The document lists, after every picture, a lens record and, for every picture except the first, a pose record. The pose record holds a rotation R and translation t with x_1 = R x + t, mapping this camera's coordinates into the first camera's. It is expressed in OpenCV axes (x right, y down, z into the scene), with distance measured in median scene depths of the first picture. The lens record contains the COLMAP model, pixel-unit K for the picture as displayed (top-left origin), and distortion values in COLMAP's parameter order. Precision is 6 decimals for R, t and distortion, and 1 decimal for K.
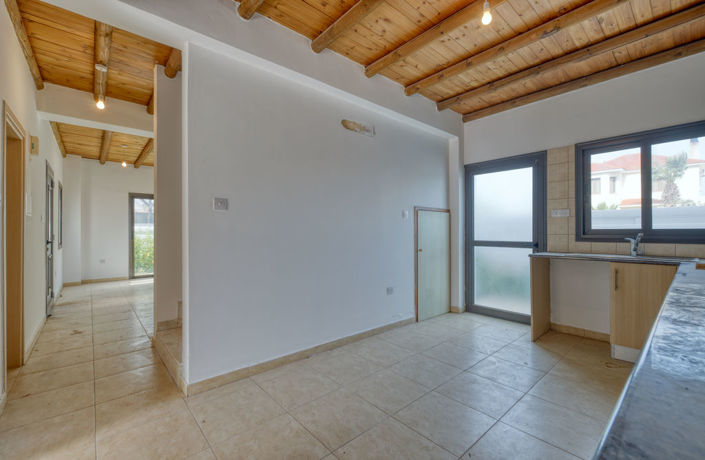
lens RADIAL K [[305.8, 0, 351.1], [0, 305.8, 229.9], [0, 0, 1]] dist [0.015287, 0.000841]
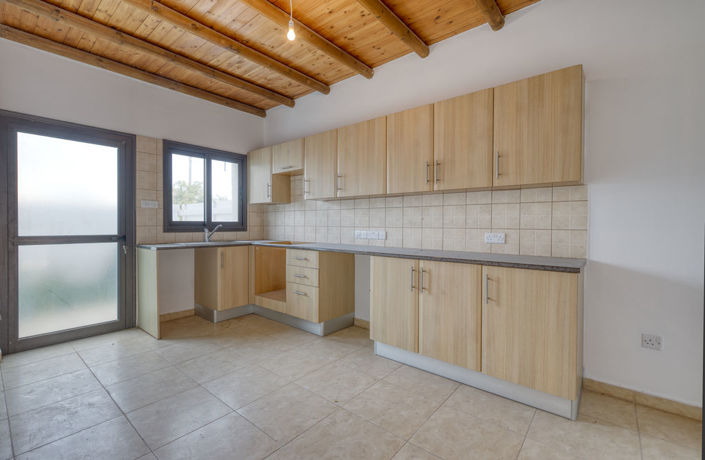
lens RADIAL K [[305.8, 0, 346.4], [0, 305.8, 227.7], [0, 0, 1]] dist [0.015287, 0.000841]
pose [[-0.134729, -0.013304, 0.990793, -0.388012], [-0.011980, 0.999859, 0.011796, 0.001209], [-0.990810, -0.010280, -0.134870, 0.516587]]
